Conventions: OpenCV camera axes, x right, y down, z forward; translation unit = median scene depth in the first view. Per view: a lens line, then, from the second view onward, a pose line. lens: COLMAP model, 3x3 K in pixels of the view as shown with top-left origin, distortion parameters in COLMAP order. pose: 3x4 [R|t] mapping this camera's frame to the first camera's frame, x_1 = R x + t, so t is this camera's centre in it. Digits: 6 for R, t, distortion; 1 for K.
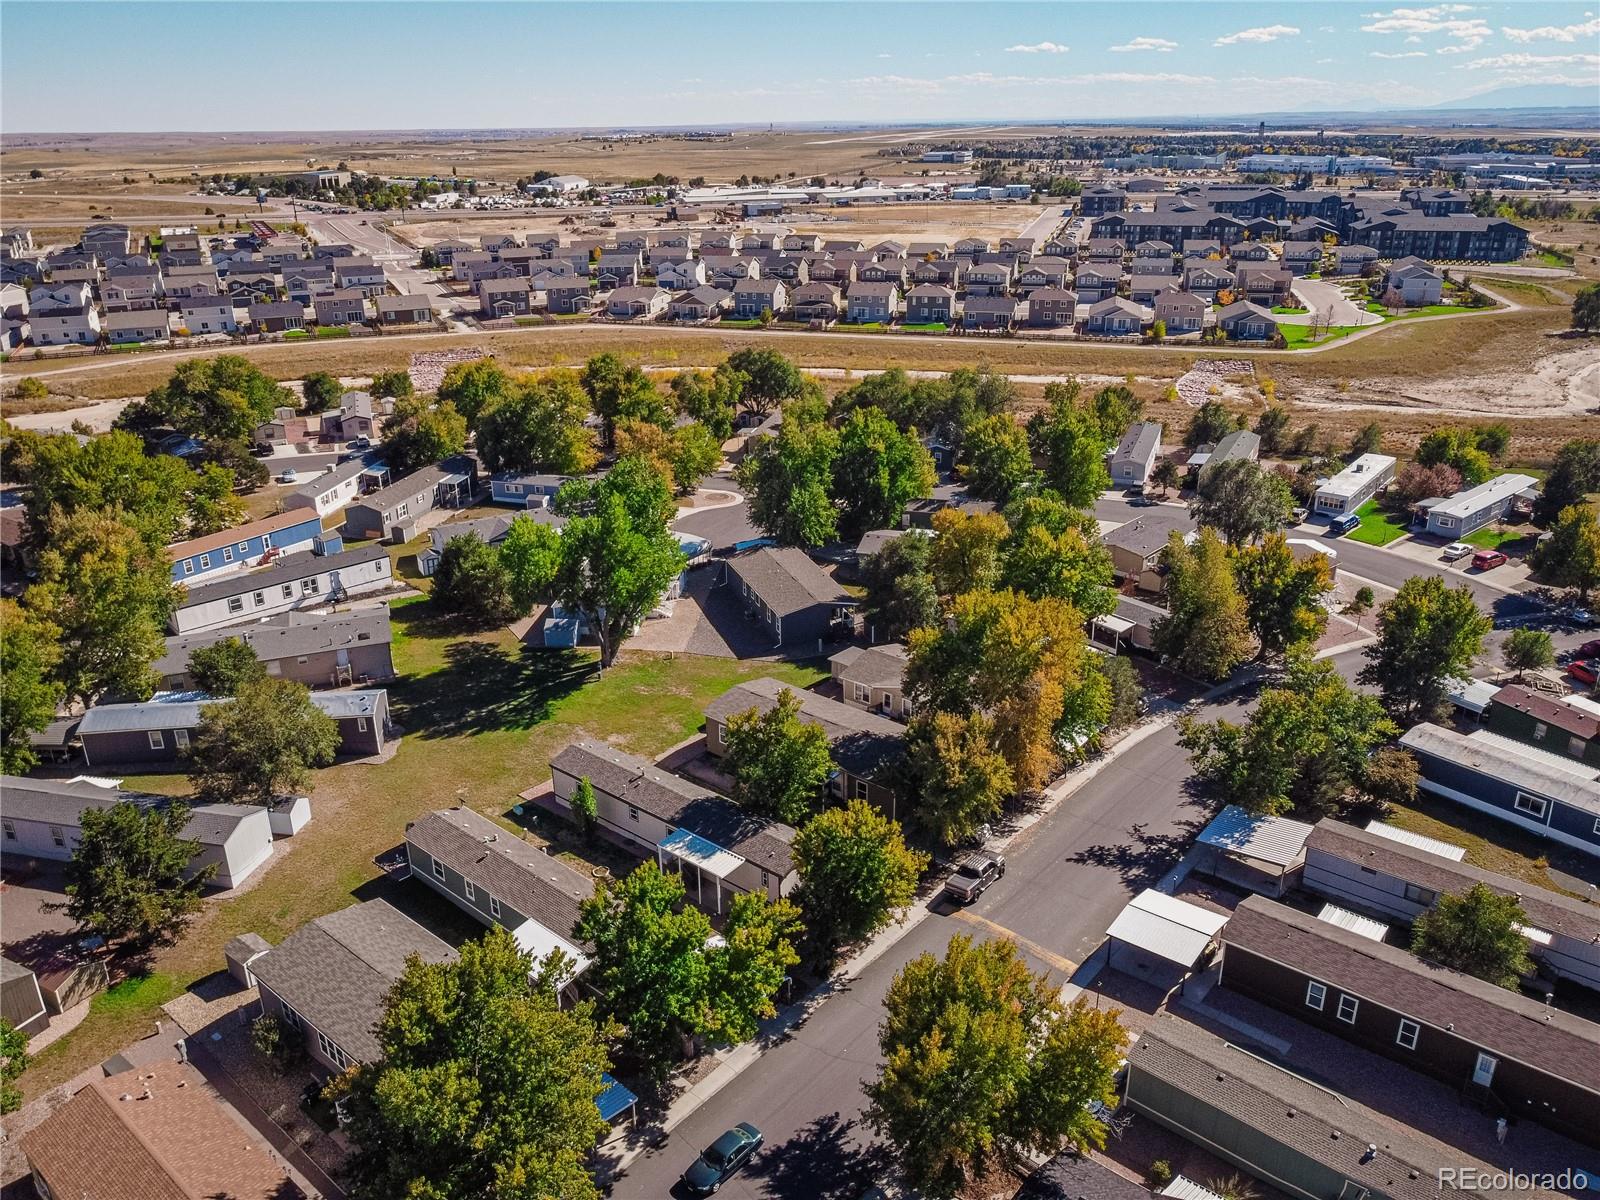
lens RADIAL K [[1201.3, 0, 800.0], [0, 1201.3, 600.0], [0, 0, 1]] dist [-0.002782, -0.007508]
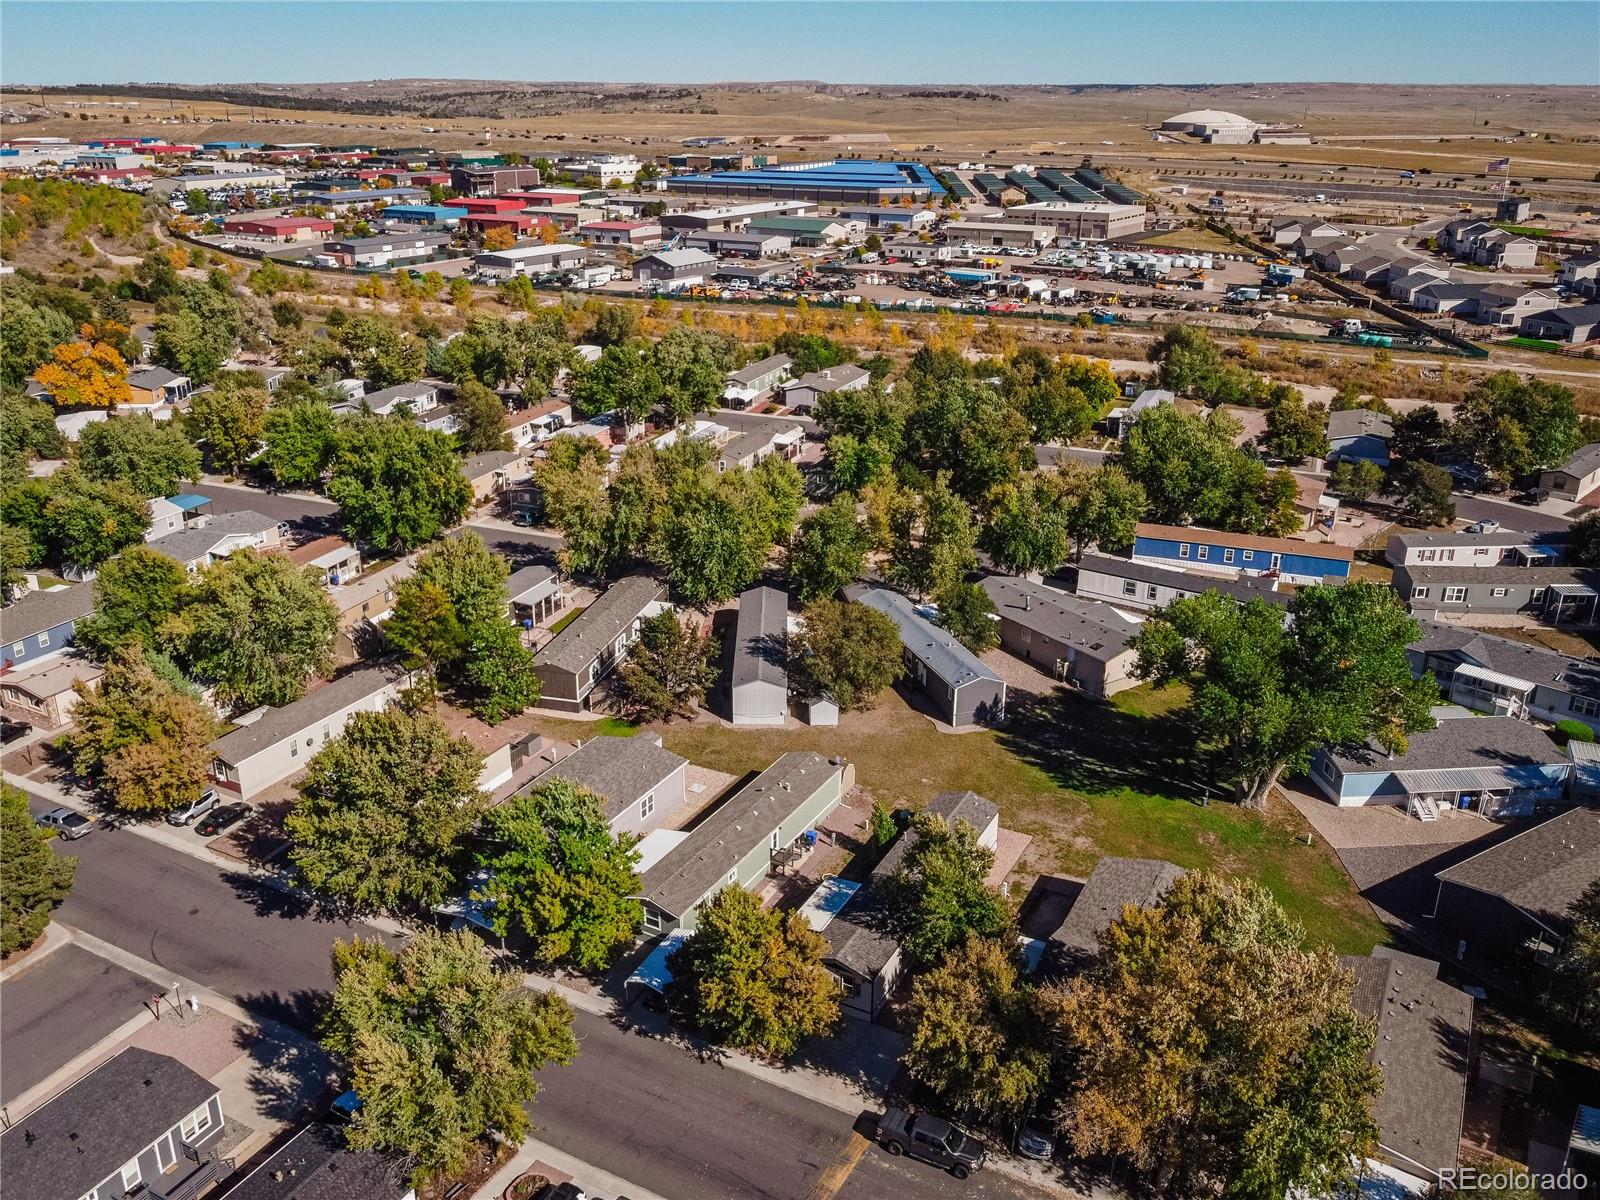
lens RADIAL K [[1386.0, 0, 730.3], [0, 1386.0, 541.2], [0, 0, 1]] dist [0.032672, -0.102751]
pose [[0.166745, 0.315723, -0.934085, 0.453501], [-0.361394, 0.900990, 0.240024, -0.154562], [0.917382, 0.297550, 0.264336, 0.289175]]
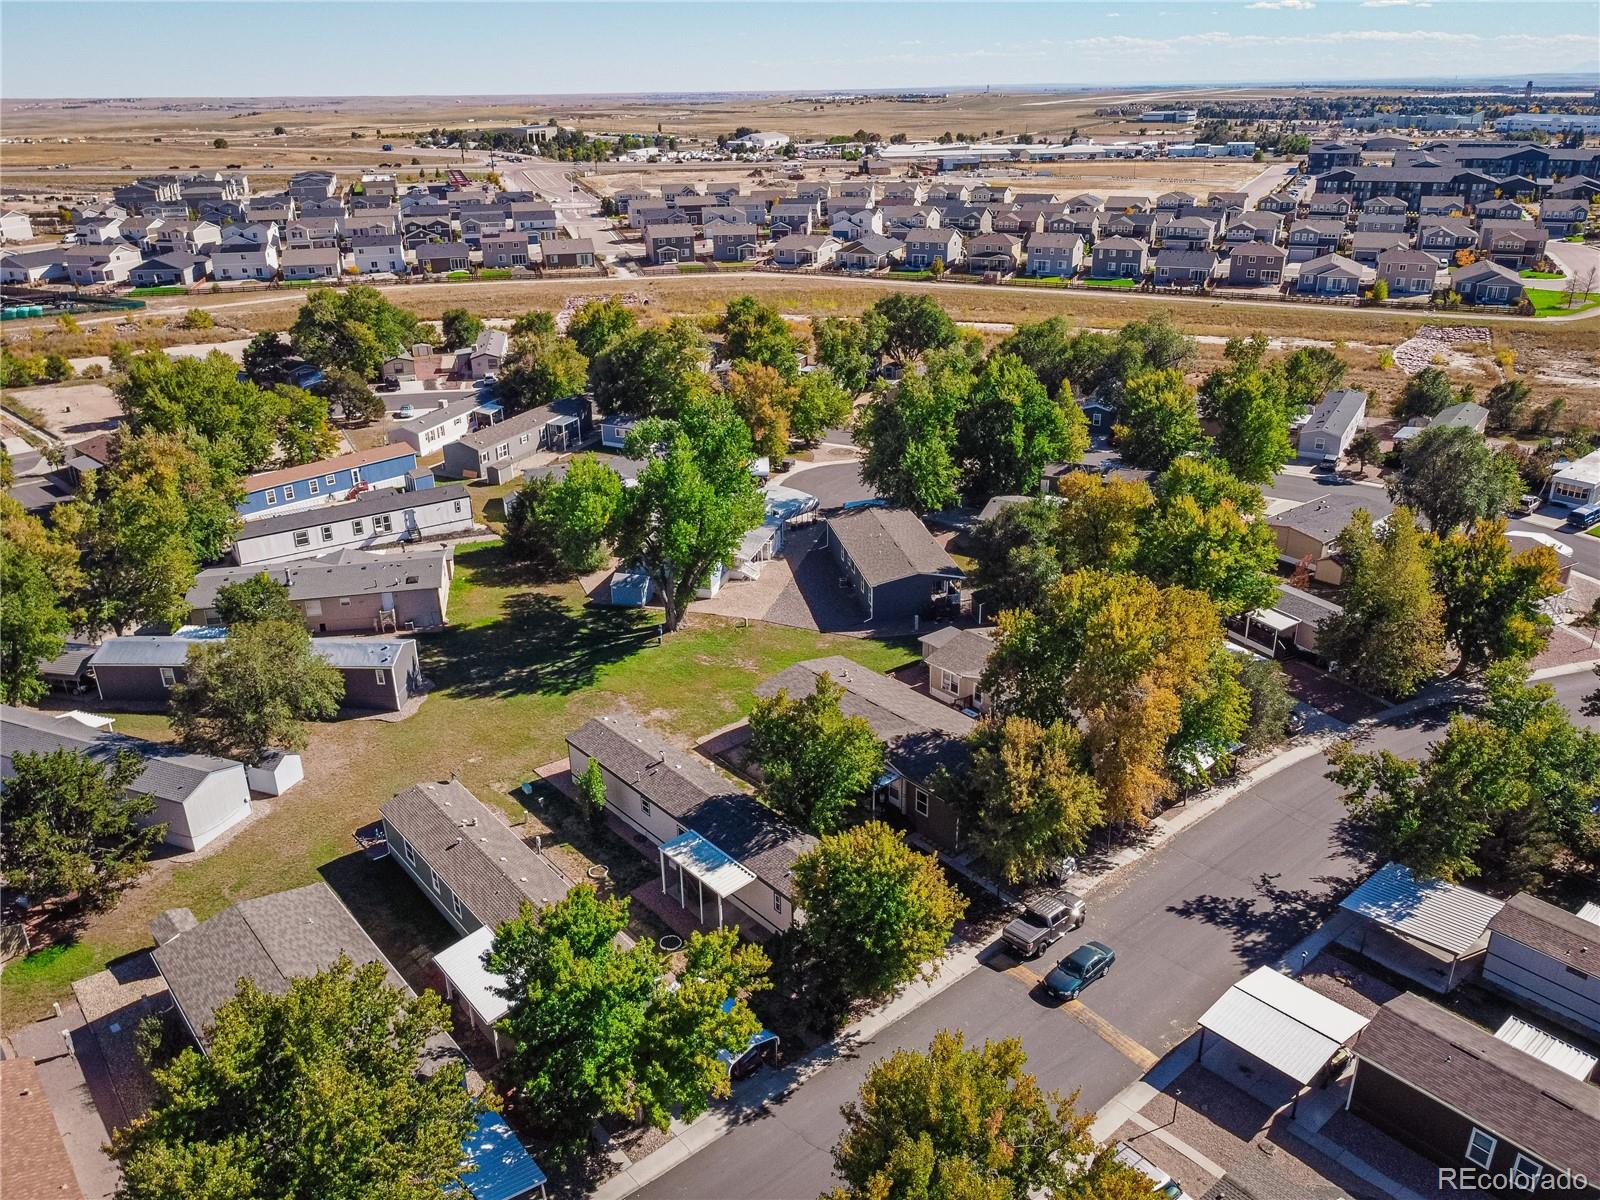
lens RADIAL K [[1201.3, 0, 800.0], [0, 1201.3, 600.0], [0, 0, 1]] dist [-0.002782, -0.007508]
pose [[0.986007, 0.062612, -0.154500, 0.051786], [-0.058594, 0.997818, 0.030429, 0.000136], [0.156068, -0.020950, 0.987524, 0.102470]]
